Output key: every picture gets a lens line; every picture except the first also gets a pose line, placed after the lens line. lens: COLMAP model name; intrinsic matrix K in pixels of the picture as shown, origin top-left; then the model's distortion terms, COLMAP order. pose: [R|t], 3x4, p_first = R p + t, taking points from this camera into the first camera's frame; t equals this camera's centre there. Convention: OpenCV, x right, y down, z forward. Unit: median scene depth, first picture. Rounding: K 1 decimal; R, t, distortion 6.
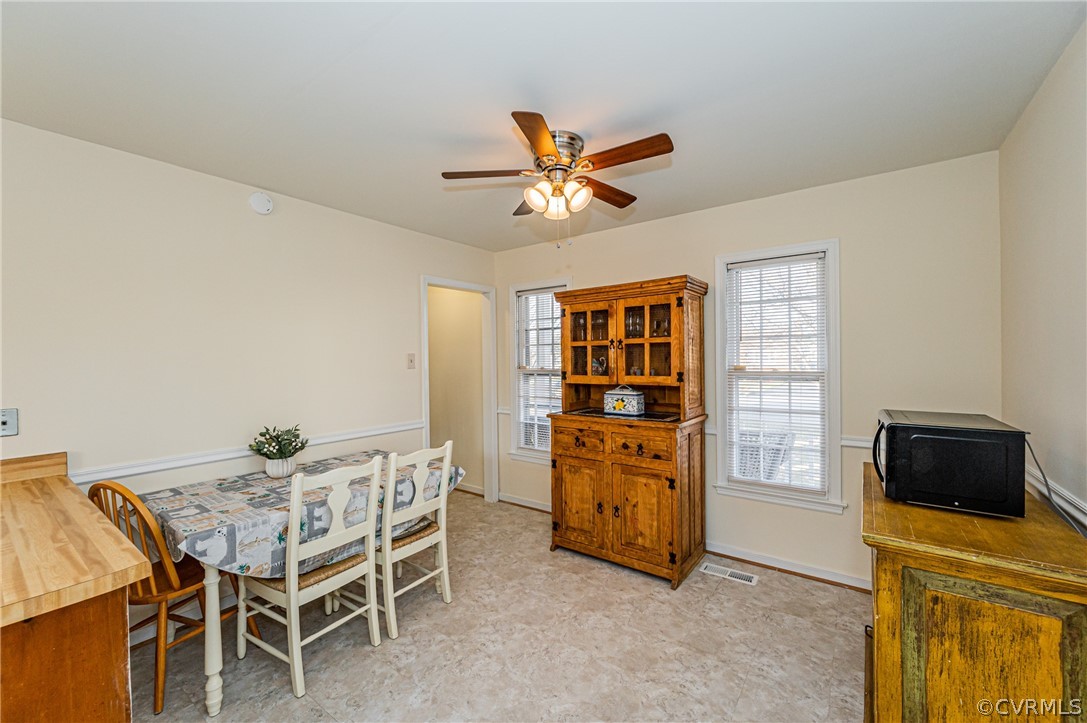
lens RADIAL K [[435.4, 0, 533.0], [0, 435.4, 357.8], [0, 0, 1]] dist [-0.003727, -0.000979]
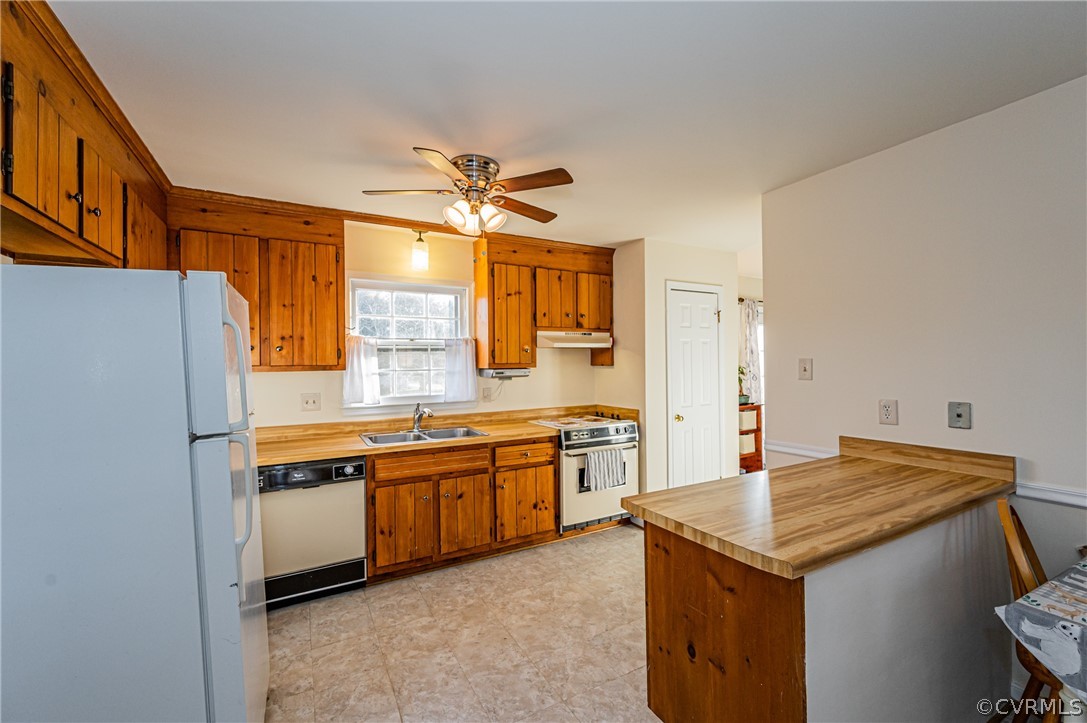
lens RADIAL K [[435.4, 0, 537.7], [0, 435.4, 369.0], [0, 0, 1]] dist [-0.003727, -0.000979]
pose [[-0.410940, 0.030241, -0.911160, 0.090864], [0.021377, 0.999495, 0.023532, -0.003913], [0.911412, -0.009808, -0.411379, 0.333512]]
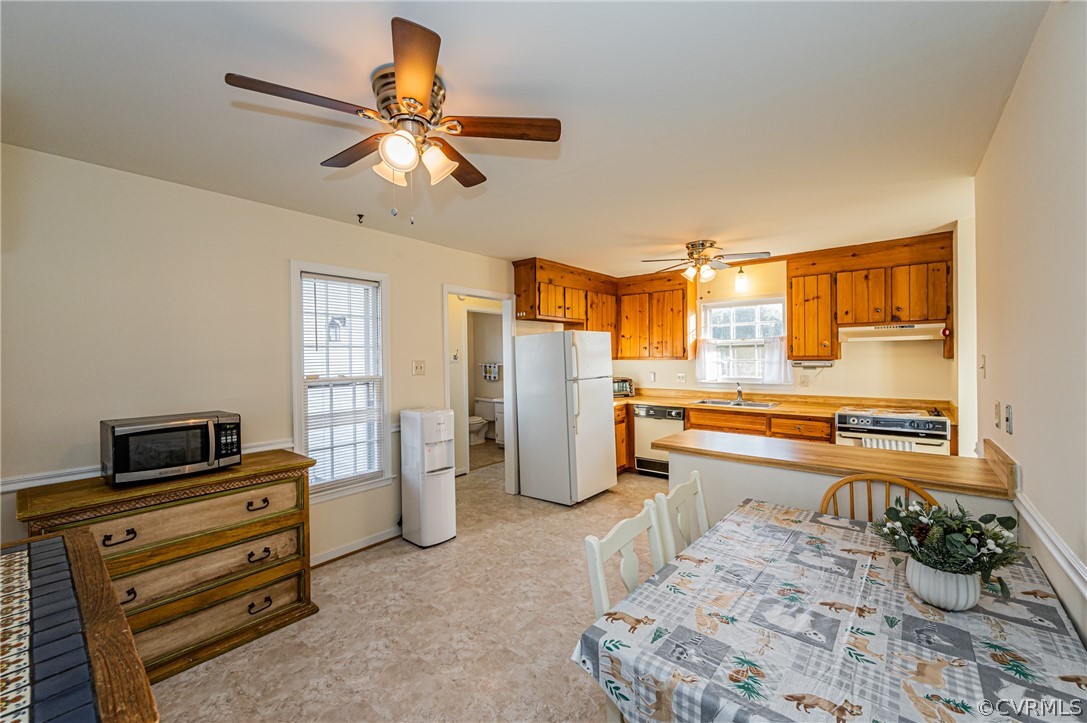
lens RADIAL K [[435.4, 0, 540.2], [0, 435.4, 359.0], [0, 0, 1]] dist [-0.003727, -0.000979]
pose [[-0.998716, 0.024431, 0.044375, -0.129989], [0.024562, 0.999695, 0.002407, -0.008083], [-0.044303, 0.003494, -0.999012, 1.297981]]
